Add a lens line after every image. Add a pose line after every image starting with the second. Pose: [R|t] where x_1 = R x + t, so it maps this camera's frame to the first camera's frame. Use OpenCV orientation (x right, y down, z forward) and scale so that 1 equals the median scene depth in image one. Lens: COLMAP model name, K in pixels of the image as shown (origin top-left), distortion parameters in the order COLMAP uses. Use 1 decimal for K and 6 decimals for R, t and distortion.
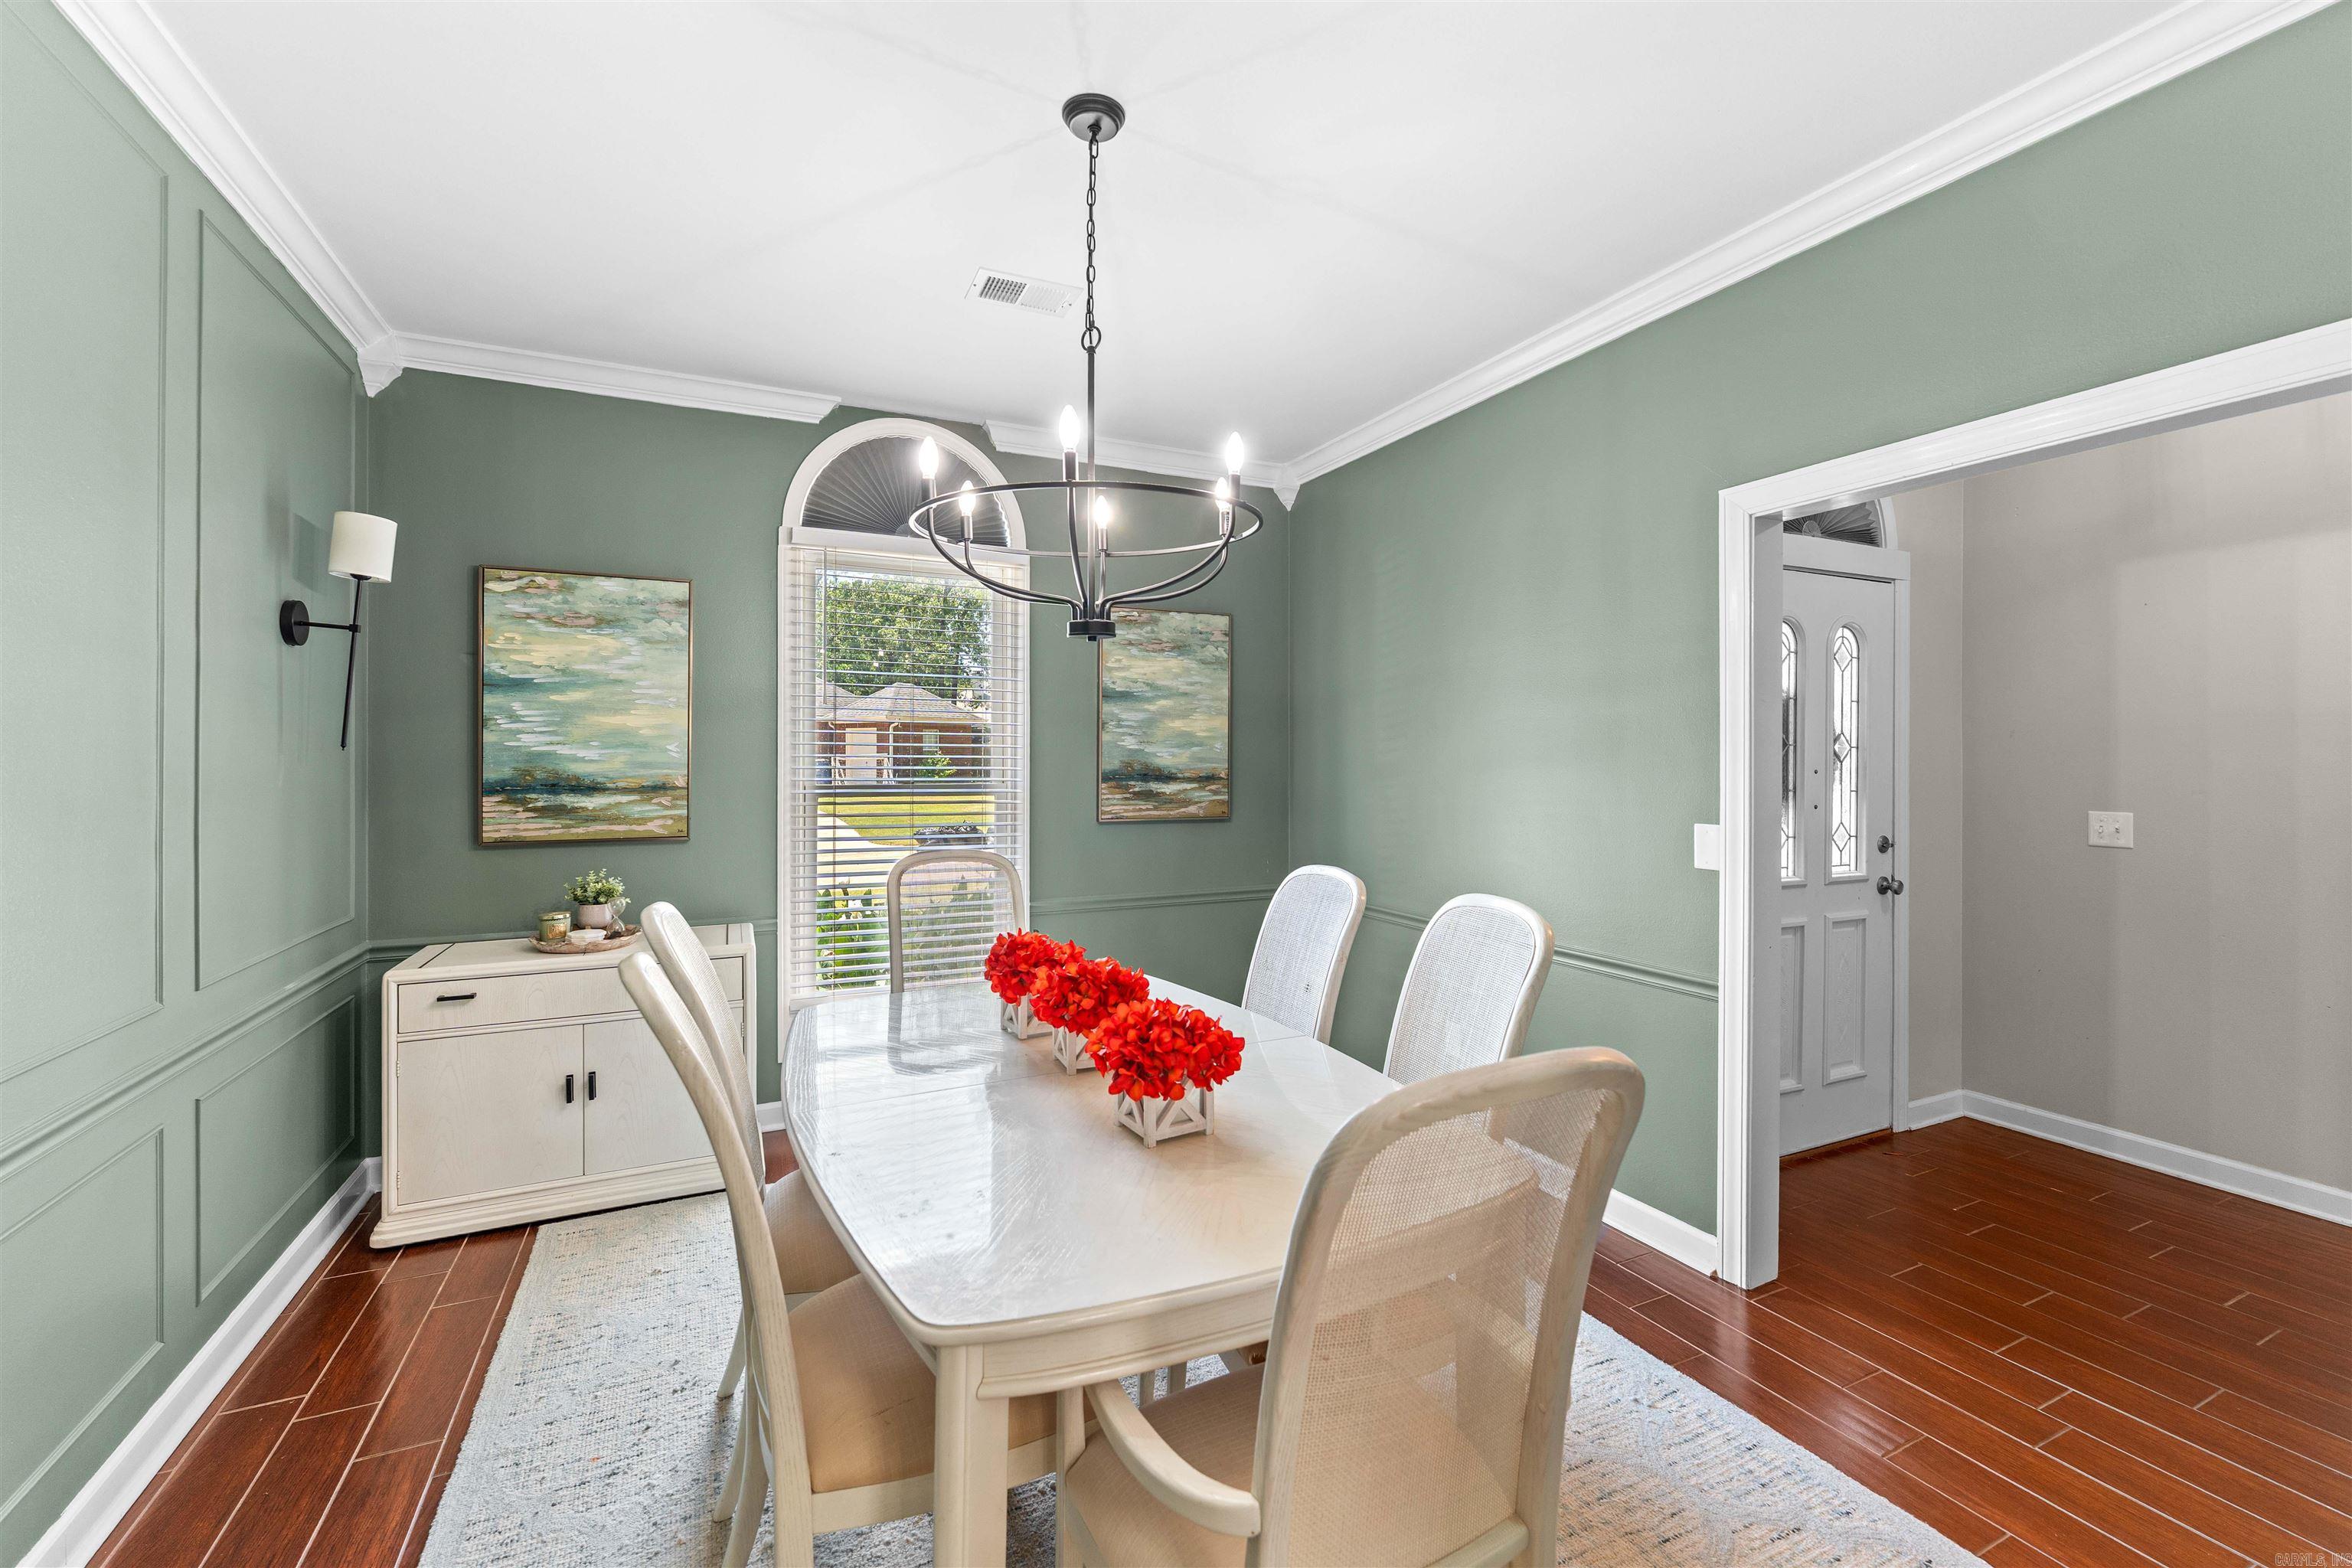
lens RADIAL K [[977.6, 0, 1175.6], [0, 977.6, 754.7], [0, 0, 1]] dist [-0.000915, -0.000156]
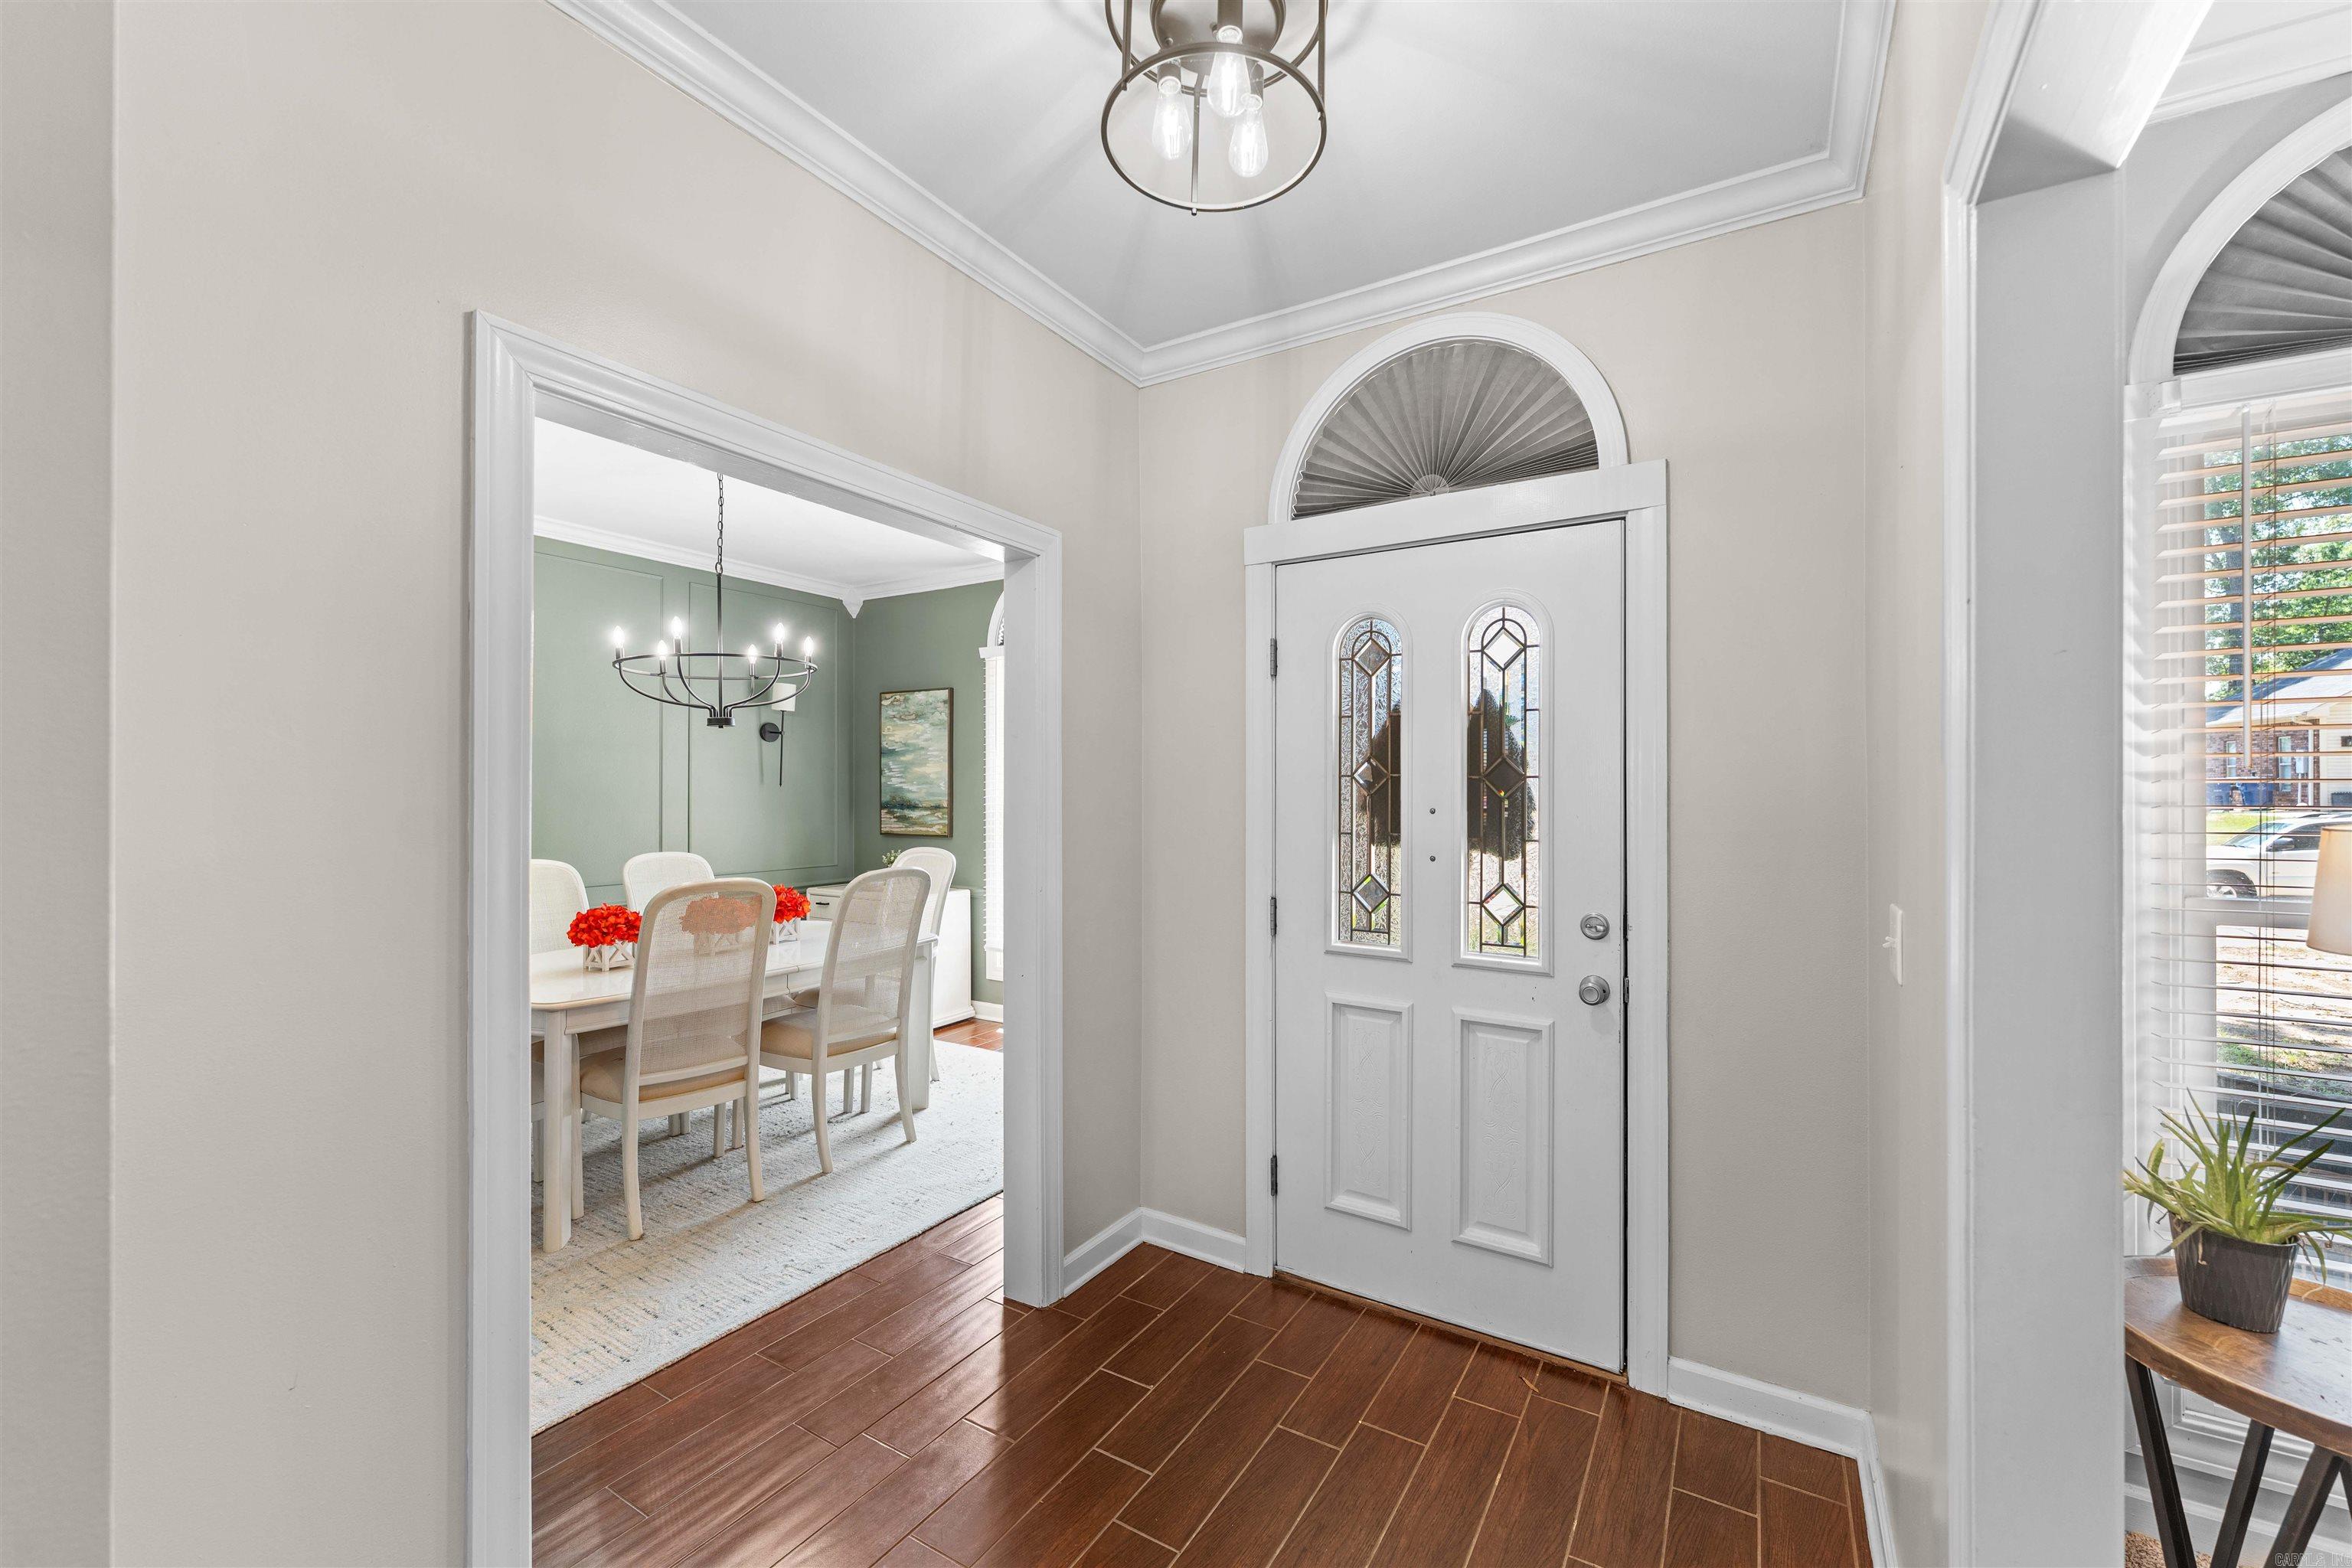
lens RADIAL K [[939.5, 0, 1178.8], [0, 939.5, 783.9], [0, 0, 1]] dist [-0.001877, -0.000450]
pose [[0.542942, -0.004865, -0.839756, 1.158532], [-0.001010, 0.999979, -0.006446, 0.001975], [0.839770, 0.004348, 0.542926, 0.454124]]
